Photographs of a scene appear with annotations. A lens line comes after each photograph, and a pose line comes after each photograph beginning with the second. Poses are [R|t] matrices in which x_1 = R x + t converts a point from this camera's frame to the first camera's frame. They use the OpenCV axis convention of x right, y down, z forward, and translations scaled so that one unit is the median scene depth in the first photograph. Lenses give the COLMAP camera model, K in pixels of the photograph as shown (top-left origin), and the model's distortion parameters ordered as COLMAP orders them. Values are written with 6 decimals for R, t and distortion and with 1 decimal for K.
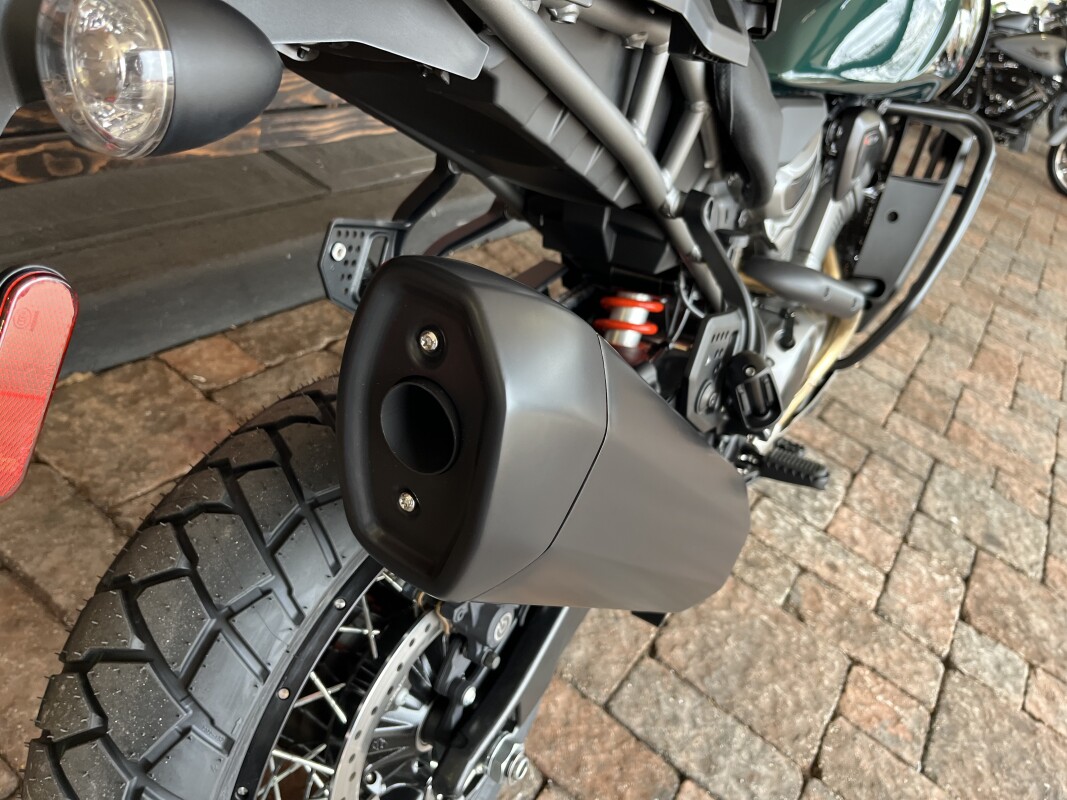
lens RADIAL K [[826.6, 0, 538.1], [0, 826.6, 409.2], [0, 0, 1]] dist [0.057184, -0.100735]
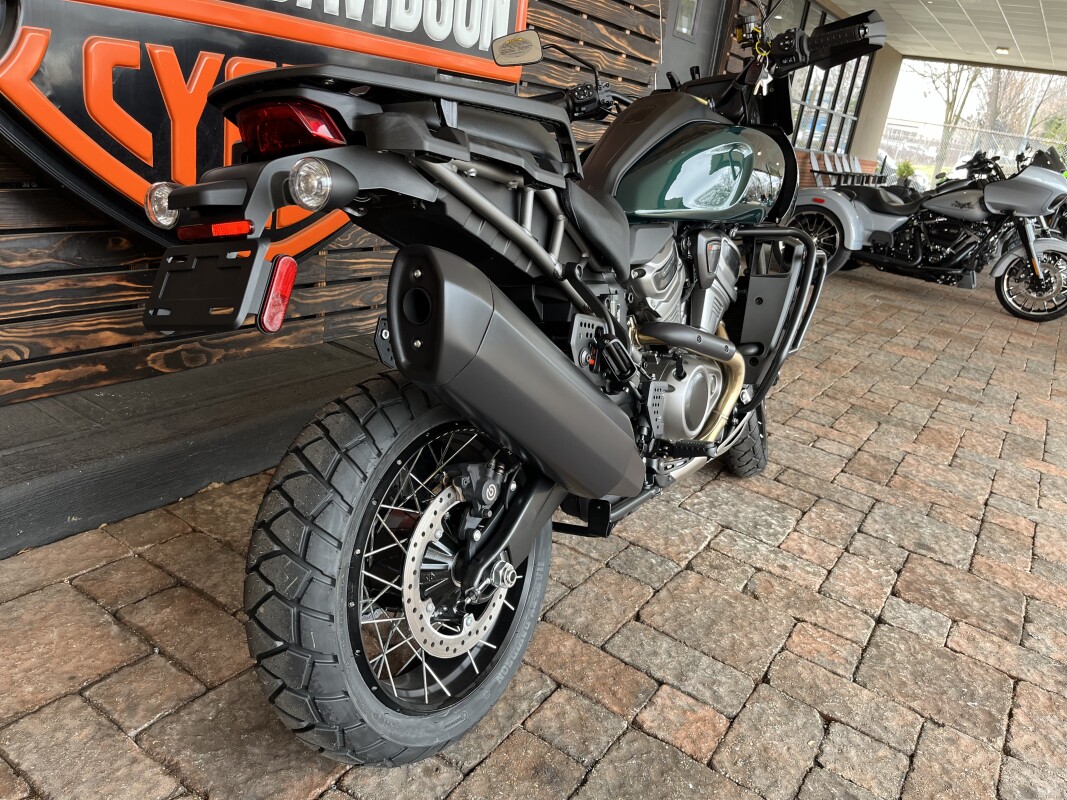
lens RADIAL K [[826.6, 0, 551.0], [0, 826.6, 410.3], [0, 0, 1]] dist [0.057184, -0.100735]
pose [[0.989146, -0.144393, -0.027228, 0.082088], [0.132485, 0.956547, -0.259740, 0.292781], [0.063549, 0.253314, 0.965295, -0.392967]]
